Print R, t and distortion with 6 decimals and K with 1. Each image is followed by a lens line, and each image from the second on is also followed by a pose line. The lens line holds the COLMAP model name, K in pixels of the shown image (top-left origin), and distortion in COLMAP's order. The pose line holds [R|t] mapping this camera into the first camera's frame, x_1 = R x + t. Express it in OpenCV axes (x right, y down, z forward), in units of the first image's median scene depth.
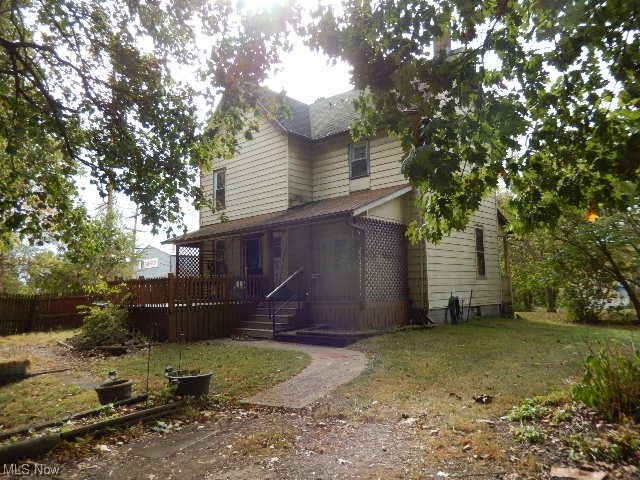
lens RADIAL K [[469.9, 0, 319.7], [0, 469.9, 239.9], [0, 0, 1]] dist [-0.032142, 0.000093]
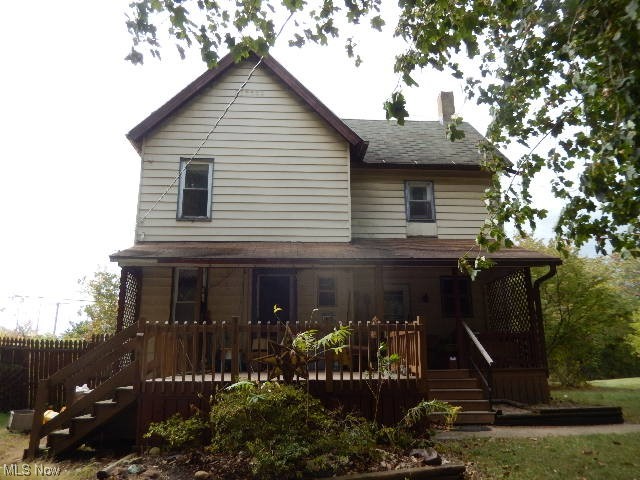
lens RADIAL K [[469.9, 0, 319.8], [0, 469.9, 241.0], [0, 0, 1]] dist [-0.032142, 0.000093]
pose [[0.702047, 0.197961, 0.684063, -0.606644], [-0.085639, 0.977084, -0.194867, 0.081671], [-0.706963, 0.078224, 0.702912, 0.524154]]
